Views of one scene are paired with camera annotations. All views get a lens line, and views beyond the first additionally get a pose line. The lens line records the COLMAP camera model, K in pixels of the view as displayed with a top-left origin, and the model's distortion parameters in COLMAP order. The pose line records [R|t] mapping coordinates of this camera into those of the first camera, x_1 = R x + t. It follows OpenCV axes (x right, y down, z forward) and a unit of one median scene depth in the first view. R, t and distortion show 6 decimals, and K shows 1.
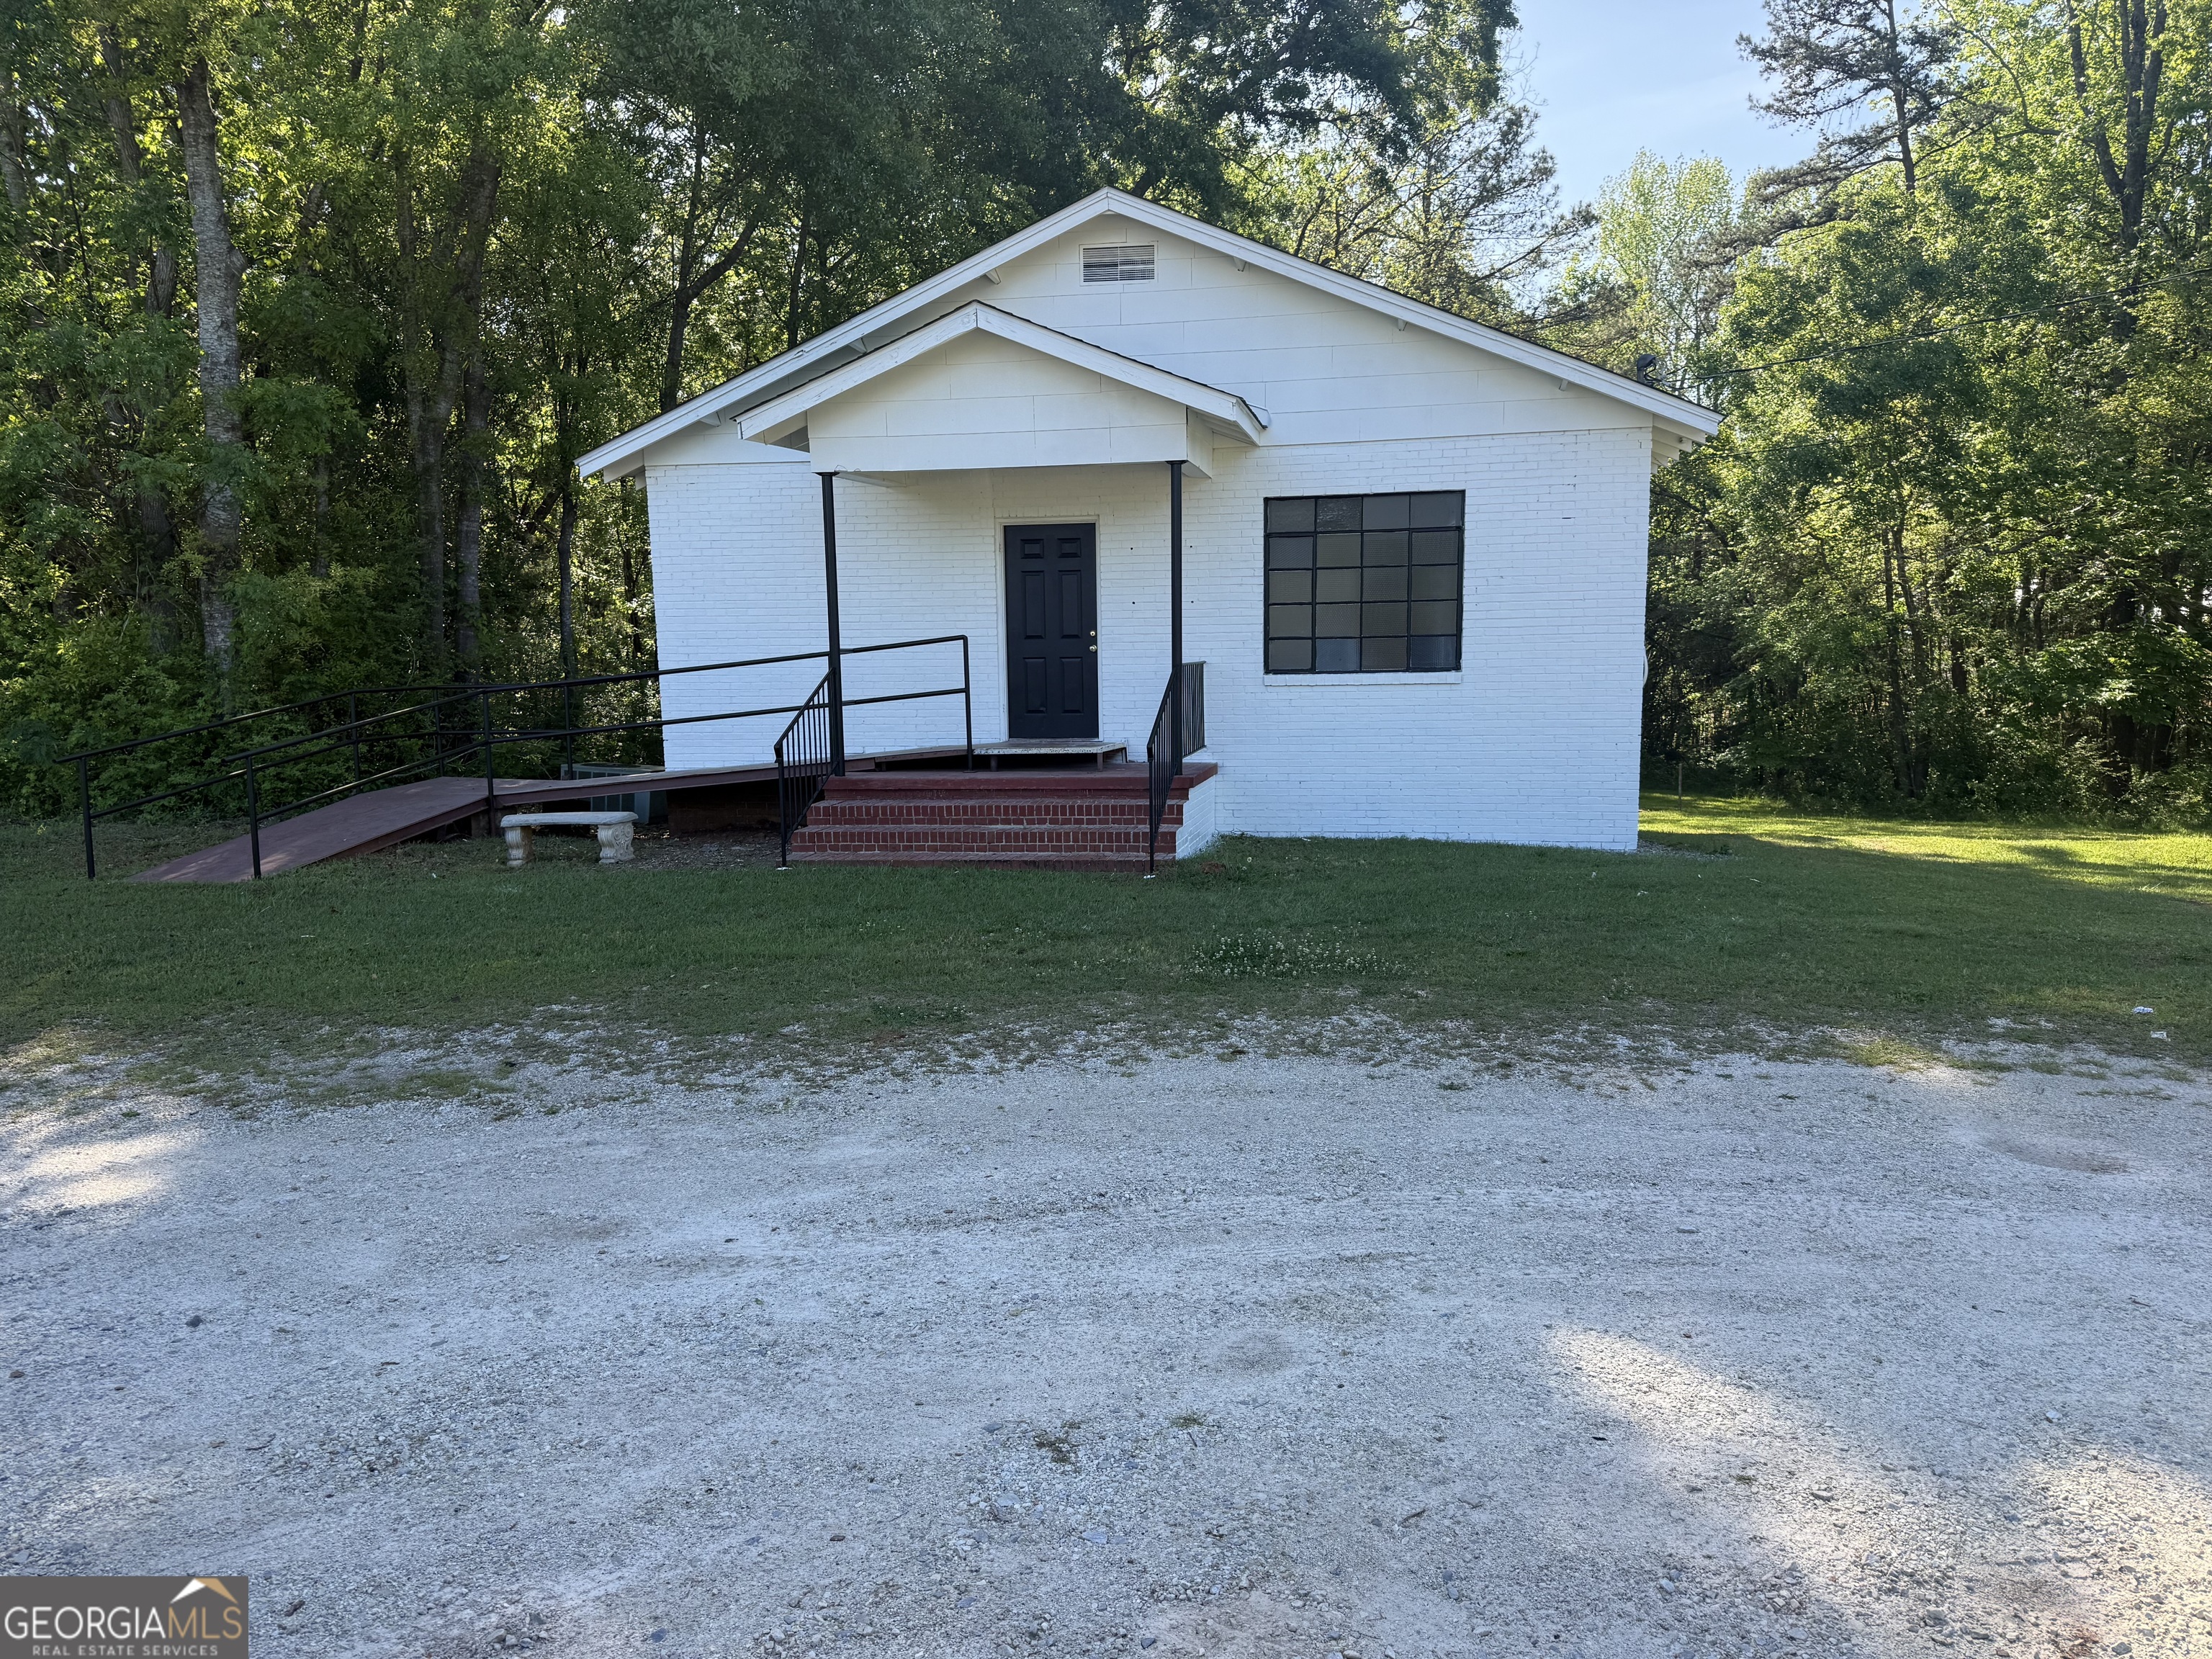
lens RADIAL K [[1538.8, 0, 1082.7], [0, 1538.8, 829.4], [0, 0, 1]] dist [0.105692, -0.134366]
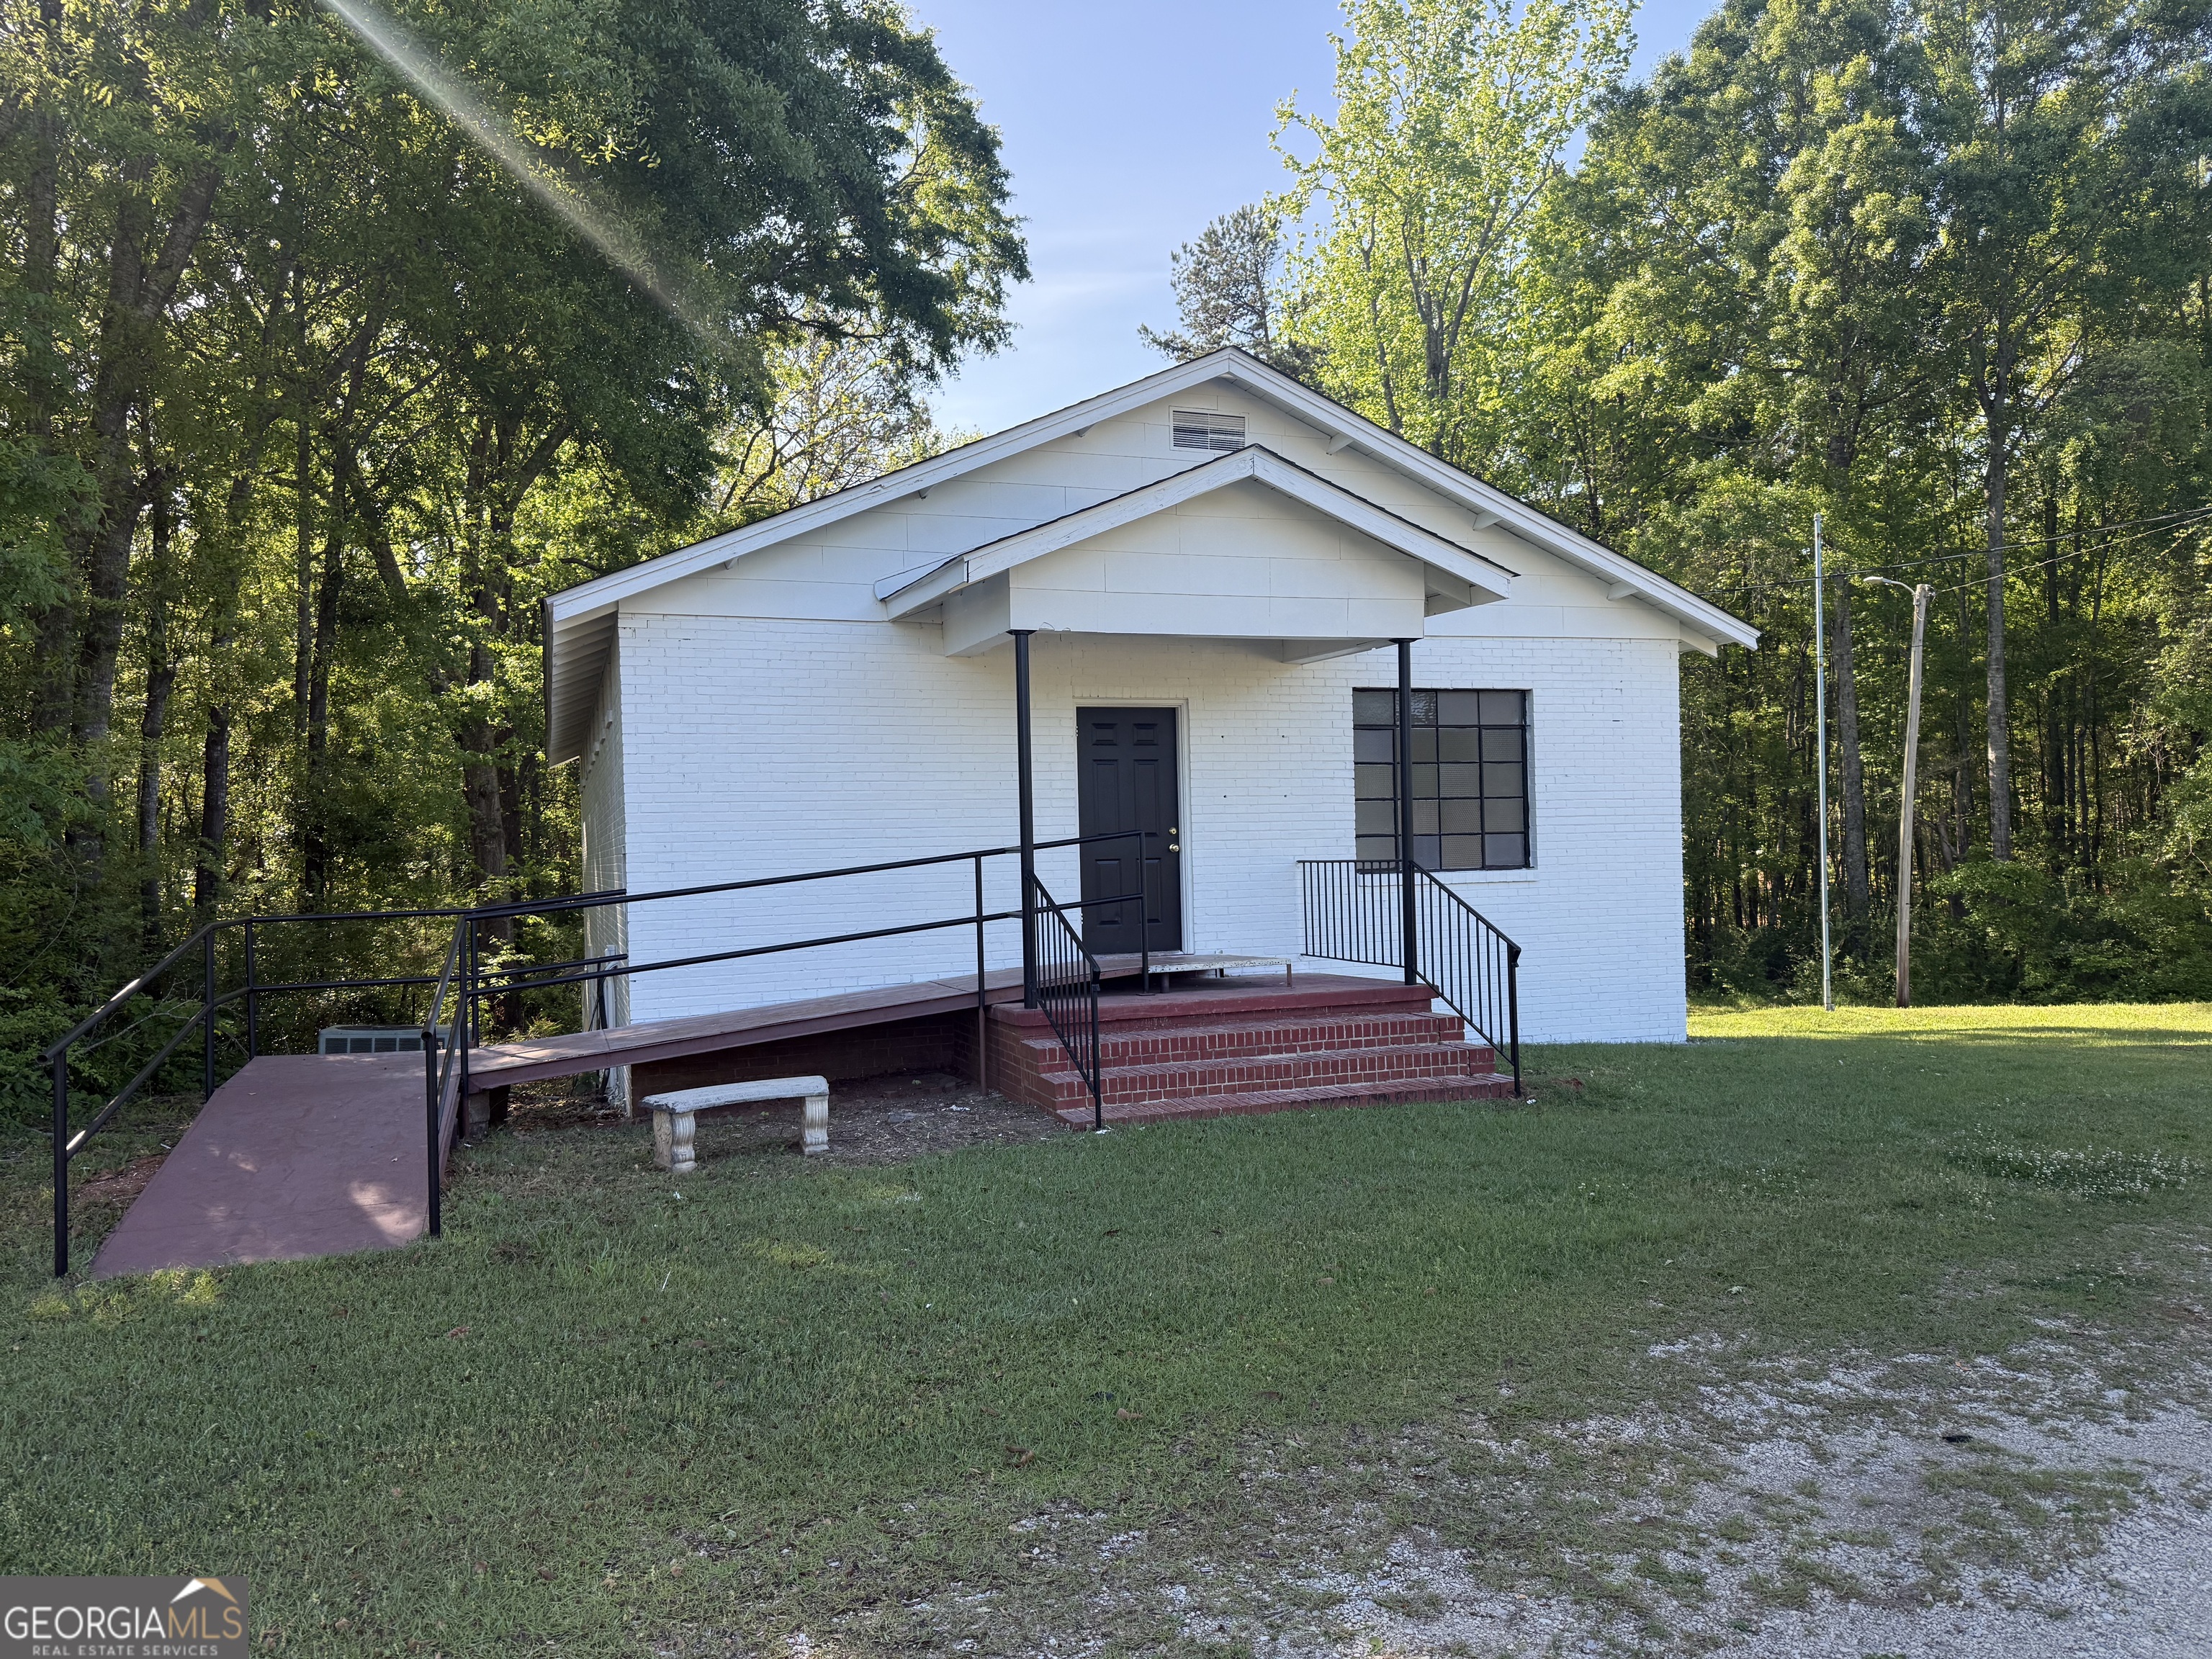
lens RADIAL K [[1536.5, 0, 1100.6], [0, 1536.5, 848.4], [0, 0, 1]] dist [0.002734, -0.055011]
pose [[0.880463, -0.005617, 0.474082, -0.510220], [0.067928, 0.991108, -0.114413, -0.023853], [-0.469224, 0.132939, 0.873015, 0.301976]]
